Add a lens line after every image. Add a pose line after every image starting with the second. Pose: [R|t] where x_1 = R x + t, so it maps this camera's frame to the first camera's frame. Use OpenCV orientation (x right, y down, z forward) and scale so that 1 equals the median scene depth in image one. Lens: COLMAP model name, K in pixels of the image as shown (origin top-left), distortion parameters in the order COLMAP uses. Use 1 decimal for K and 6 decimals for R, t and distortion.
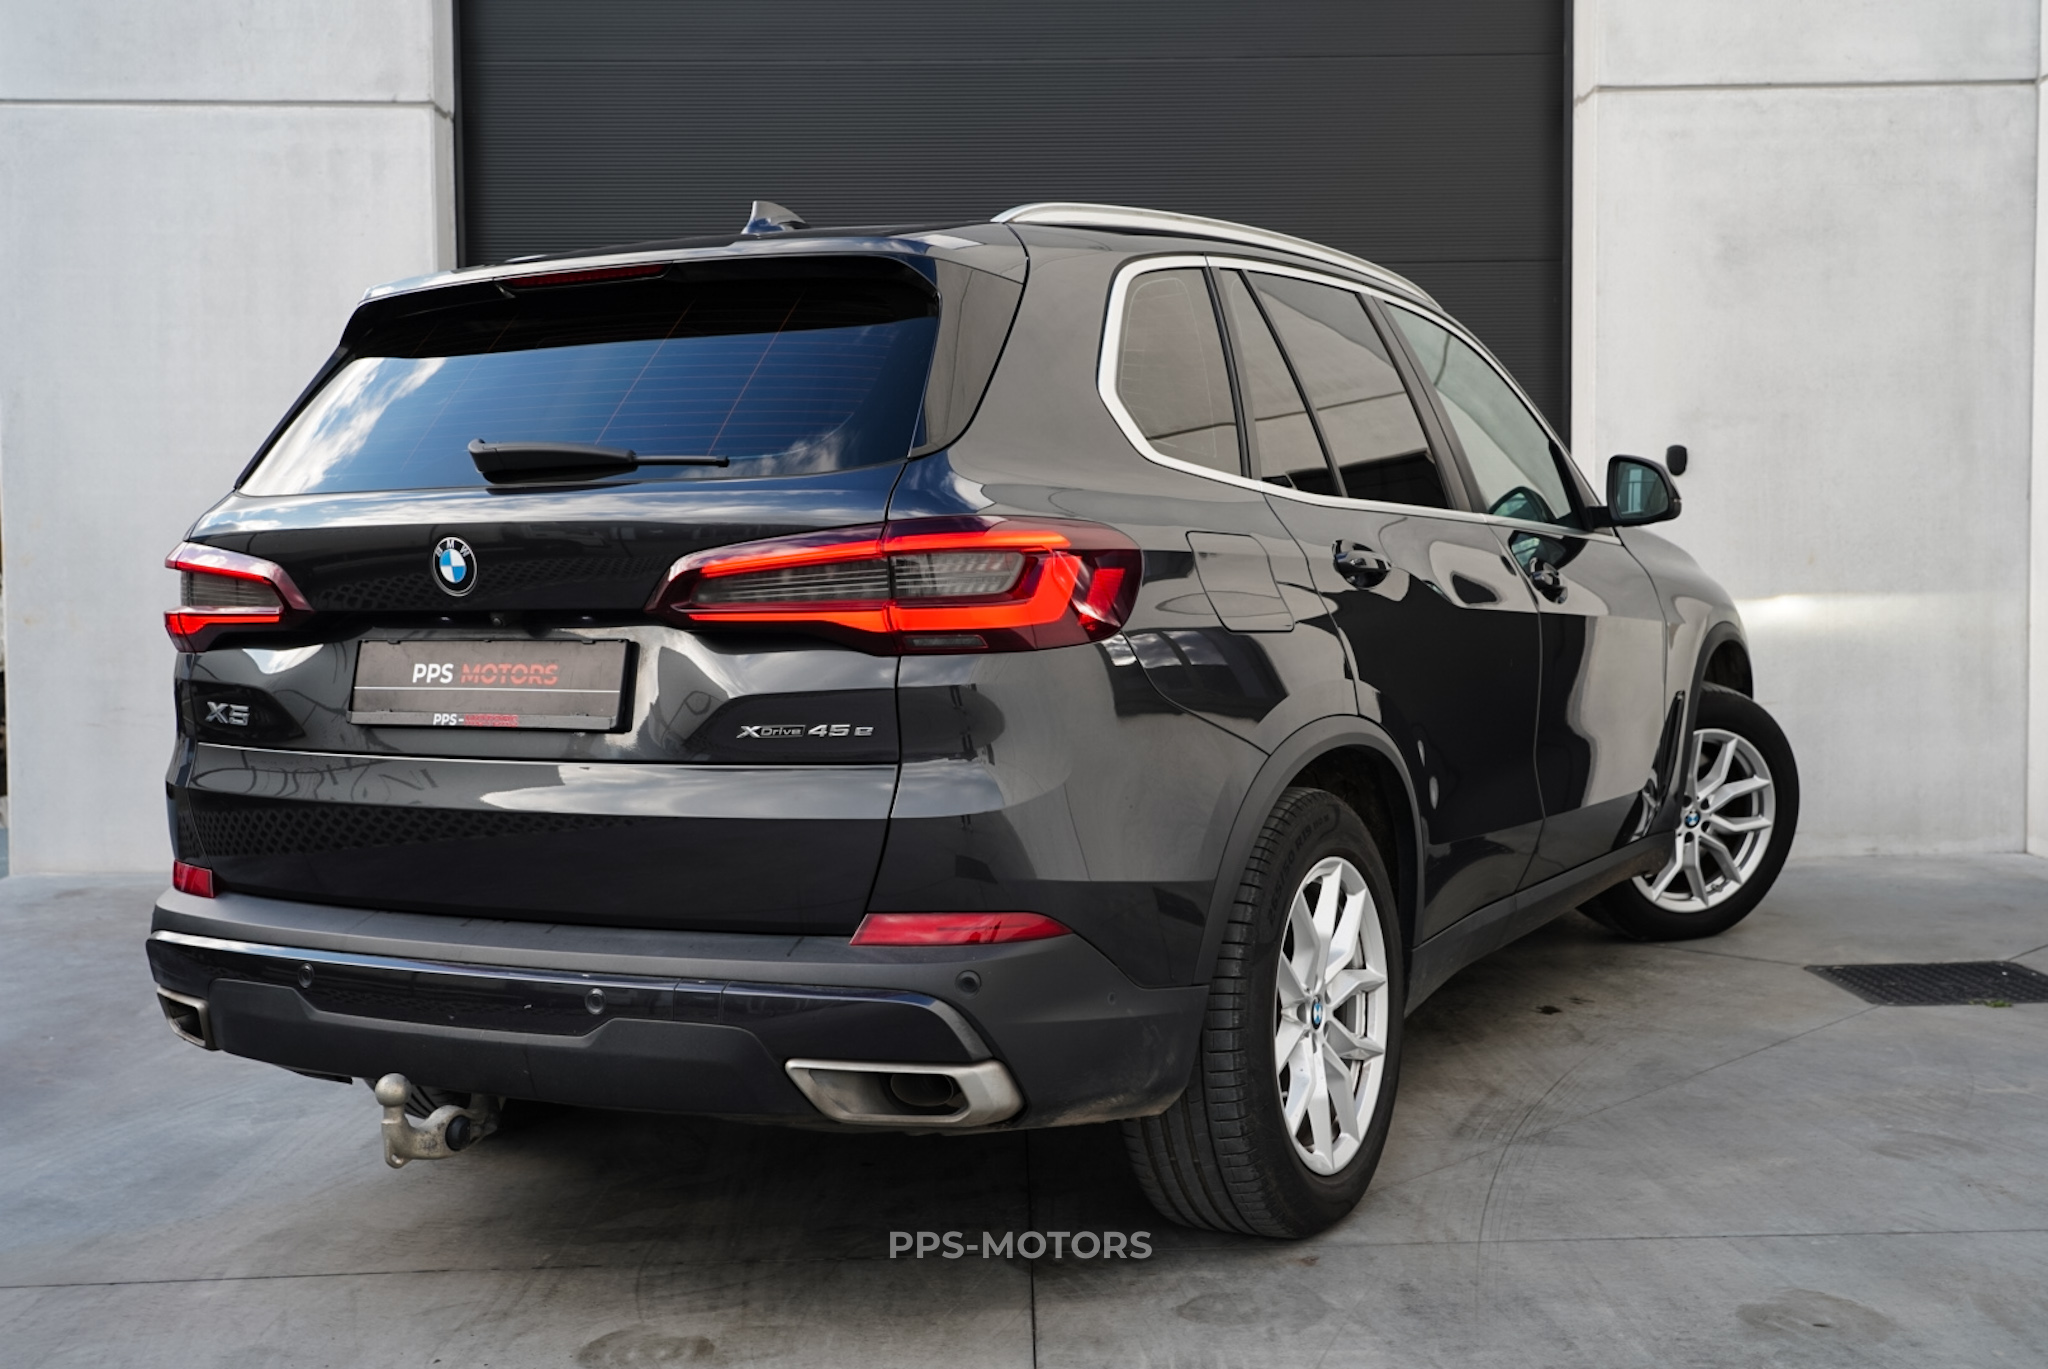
lens RADIAL K [[2233.5, 0, 1045.4], [0, 2233.5, 667.7], [0, 0, 1]] dist [0.012172, 0.000000]
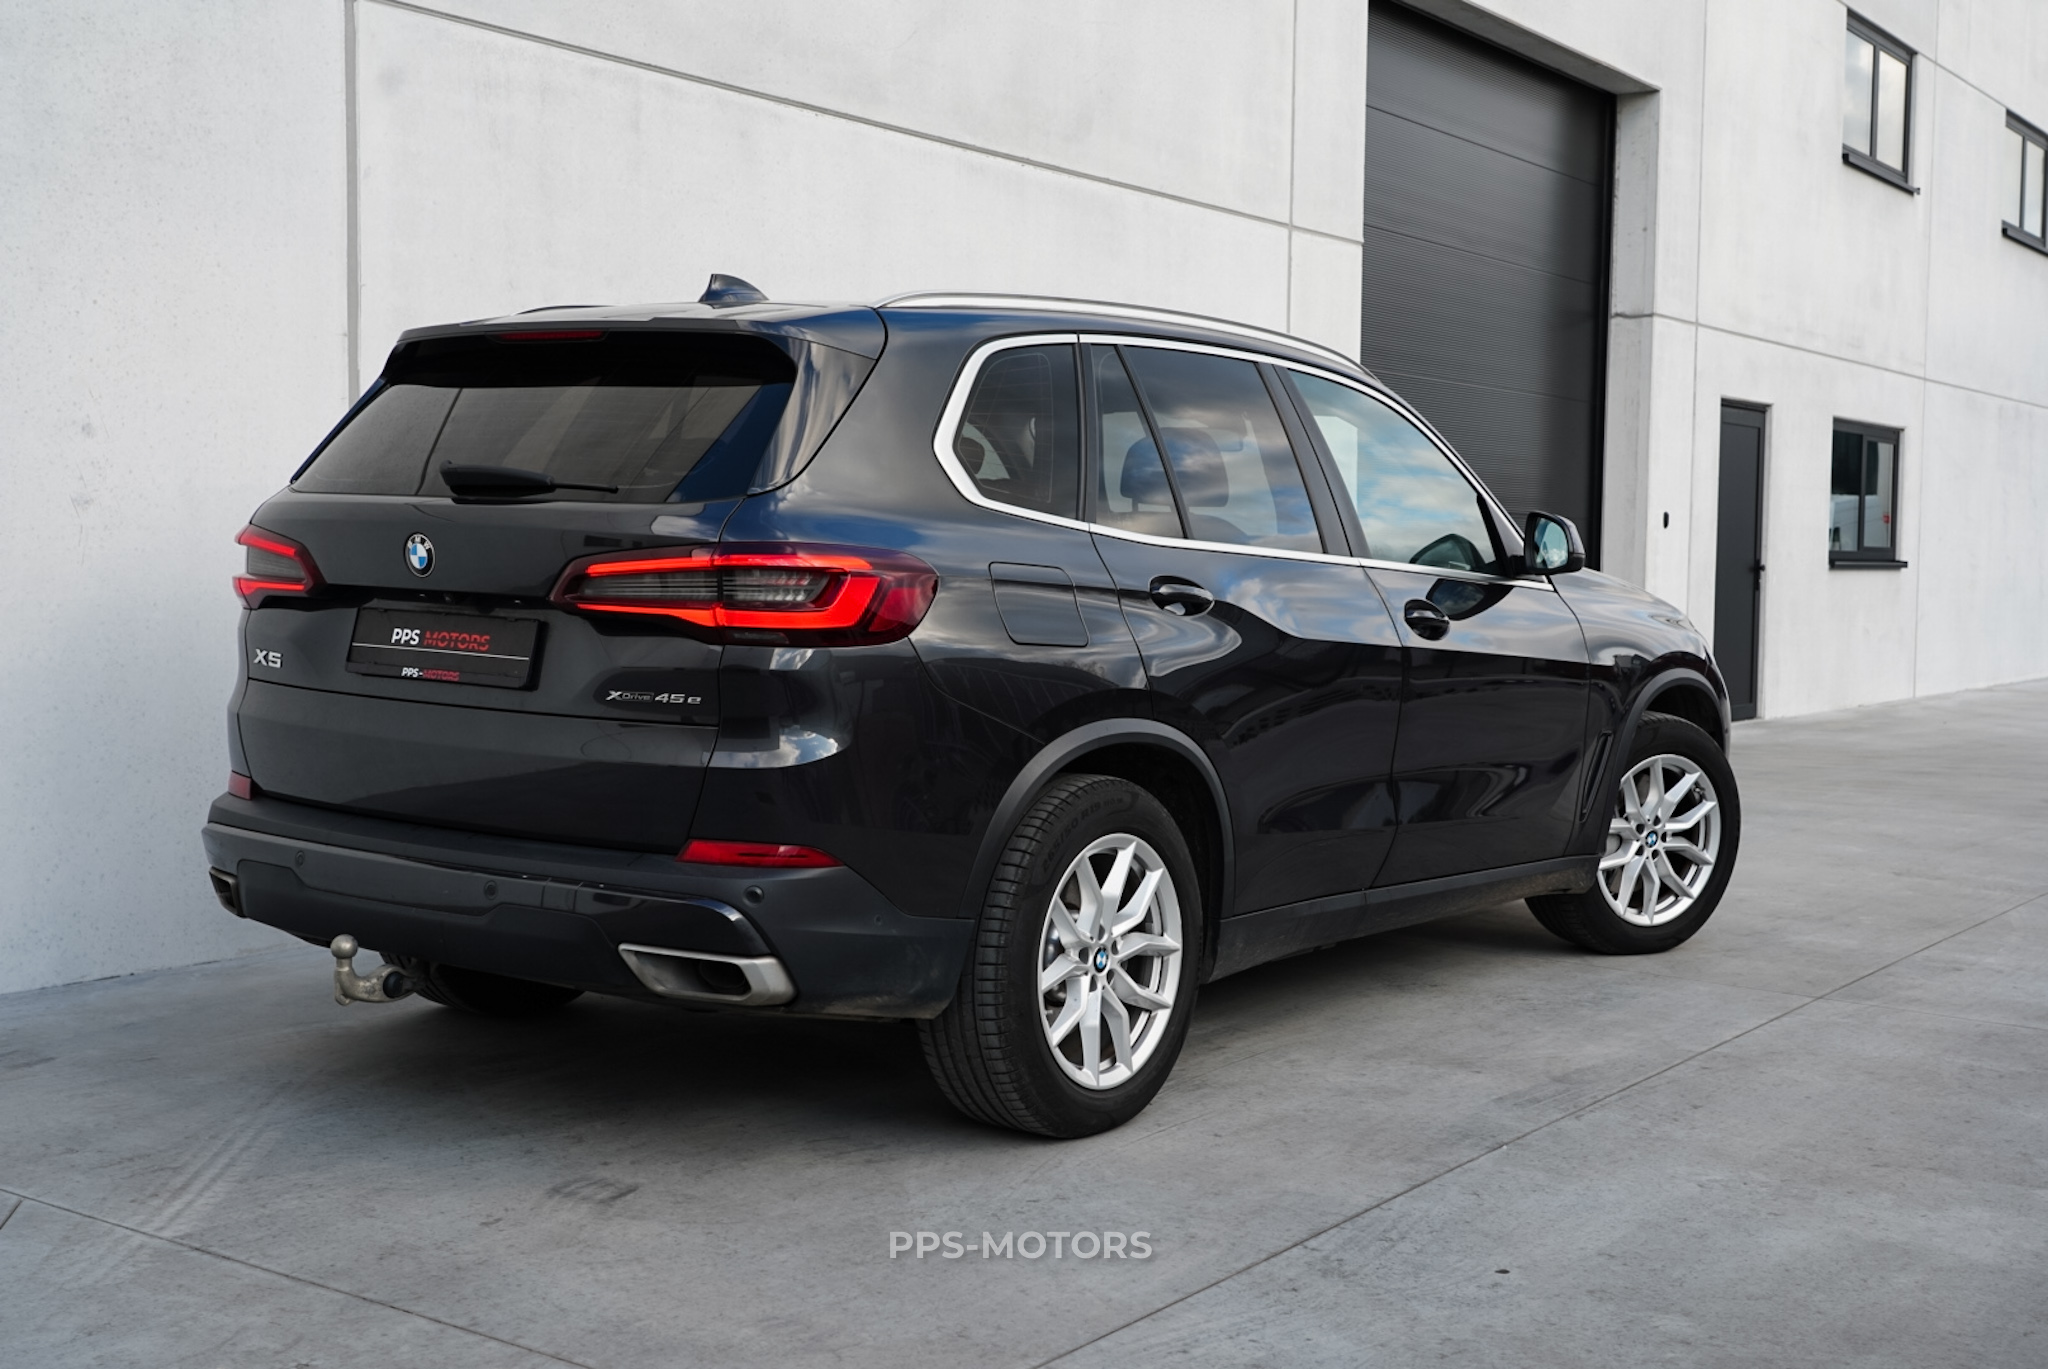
lens RADIAL K [[2396.5, 0, 1028.4], [0, 2396.5, 670.8], [0, 0, 1]] dist [0.031876, 0.000000]
pose [[0.989260, 0.065332, -0.130751, 0.277120], [-0.065352, 0.997854, 0.004143, -0.007296], [0.130741, 0.004447, 0.991407, -0.353402]]
